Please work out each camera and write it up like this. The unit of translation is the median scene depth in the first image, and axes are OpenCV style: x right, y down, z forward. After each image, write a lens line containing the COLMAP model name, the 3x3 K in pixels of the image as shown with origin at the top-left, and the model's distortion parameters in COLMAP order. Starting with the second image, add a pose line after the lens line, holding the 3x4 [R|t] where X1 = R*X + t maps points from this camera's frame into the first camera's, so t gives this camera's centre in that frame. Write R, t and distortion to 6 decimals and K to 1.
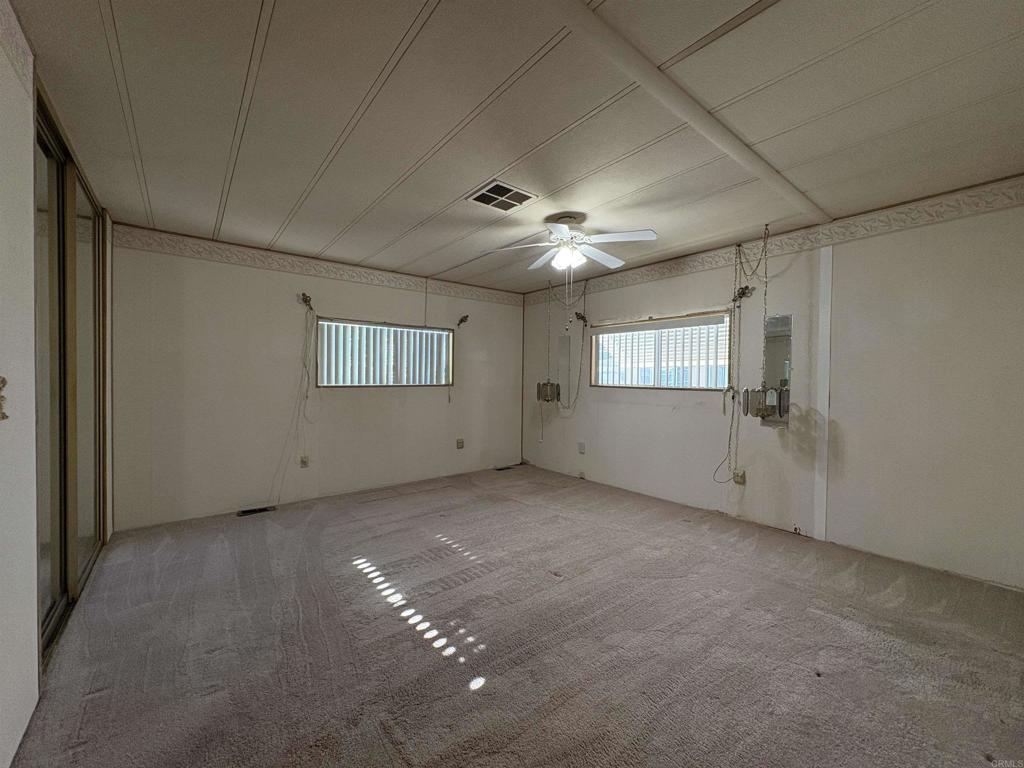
lens RADIAL K [[407.6, 0, 512.0], [0, 407.6, 384.0], [0, 0, 1]] dist [0.000487, 0.000049]
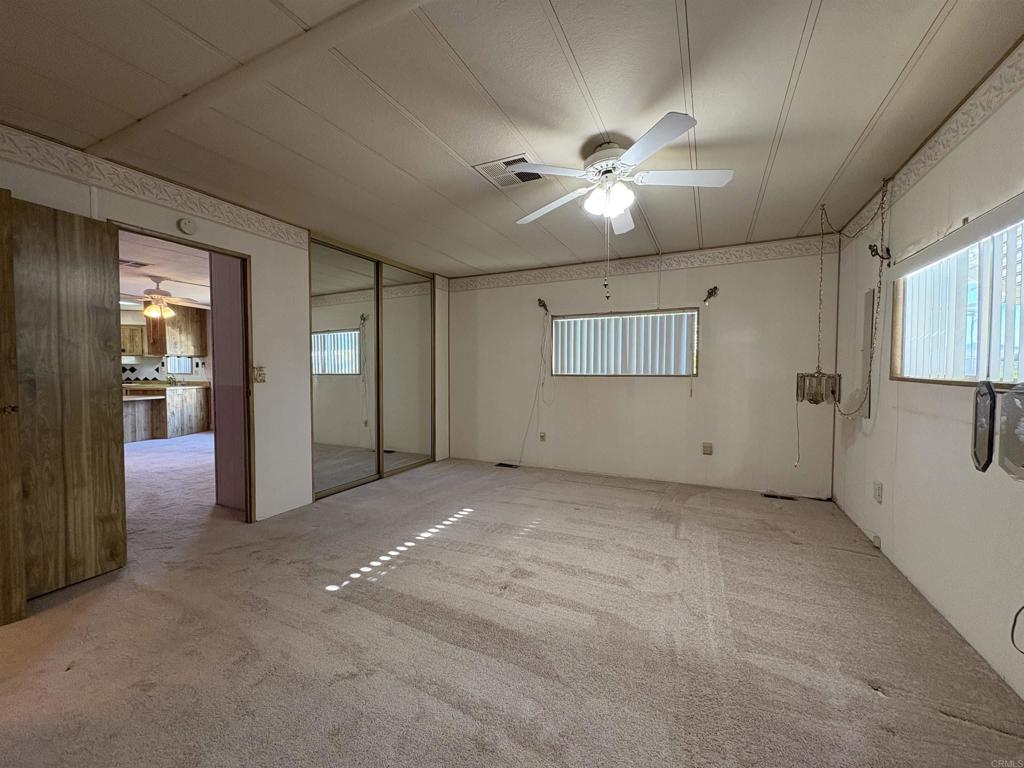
lens RADIAL K [[407.6, 0, 512.0], [0, 407.6, 384.0], [0, 0, 1]] dist [0.000487, 0.000049]
pose [[0.423430, 0.024597, -0.905595, 0.531881], [-0.010495, 0.999697, 0.022246, 0.006814], [0.905868, 0.000085, 0.423560, 0.380871]]
